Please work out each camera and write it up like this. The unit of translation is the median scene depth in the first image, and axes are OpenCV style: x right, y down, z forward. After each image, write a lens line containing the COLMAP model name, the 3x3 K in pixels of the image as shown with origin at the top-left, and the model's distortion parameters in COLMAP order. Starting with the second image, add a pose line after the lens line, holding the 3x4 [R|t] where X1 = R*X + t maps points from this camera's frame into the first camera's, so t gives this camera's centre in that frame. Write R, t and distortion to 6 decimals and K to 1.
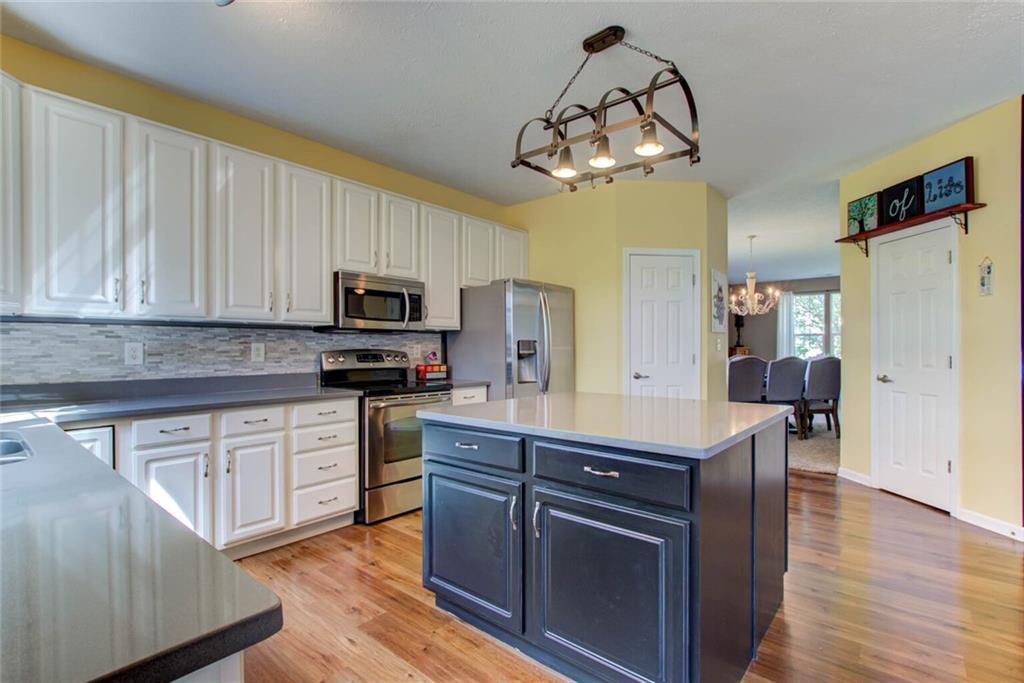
lens RADIAL K [[473.4, 0, 531.4], [0, 473.4, 339.3], [0, 0, 1]] dist [-0.012490, 0.004077]
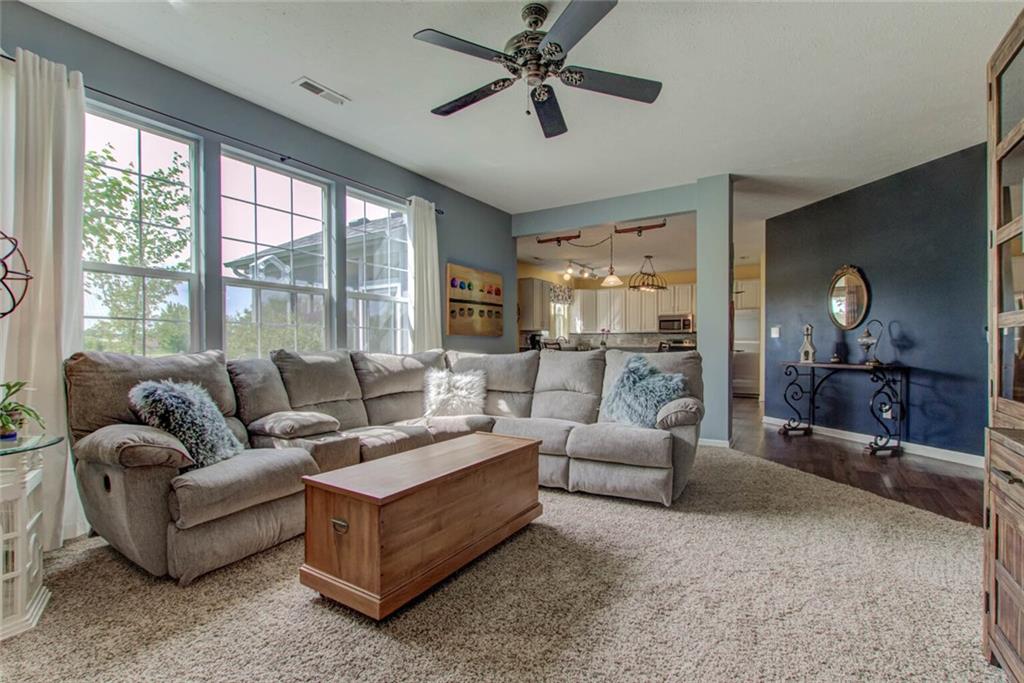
lens RADIAL K [[473.4, 0, 509.4], [0, 473.4, 343.2], [0, 0, 1]] dist [-0.012490, 0.004077]
pose [[0.110152, 0.001252, -0.993914, 2.698099], [0.020647, 0.999781, 0.003547, 0.014120], [0.993700, -0.020912, 0.110102, -0.376233]]
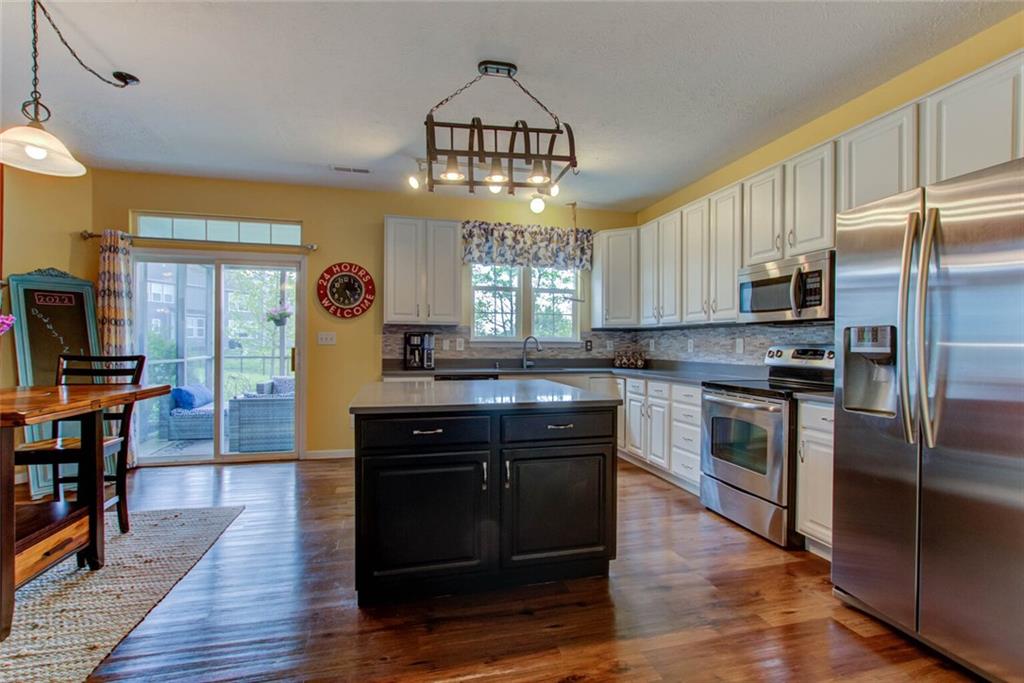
lens RADIAL K [[473.4, 0, 513.2], [0, 473.4, 343.8], [0, 0, 1]] dist [-0.012490, 0.004077]
pose [[-0.591319, 0.000055, -0.806438, 0.736430], [0.012328, 0.999884, -0.008970, 0.024588], [0.806343, -0.015246, -0.591251, 1.207182]]
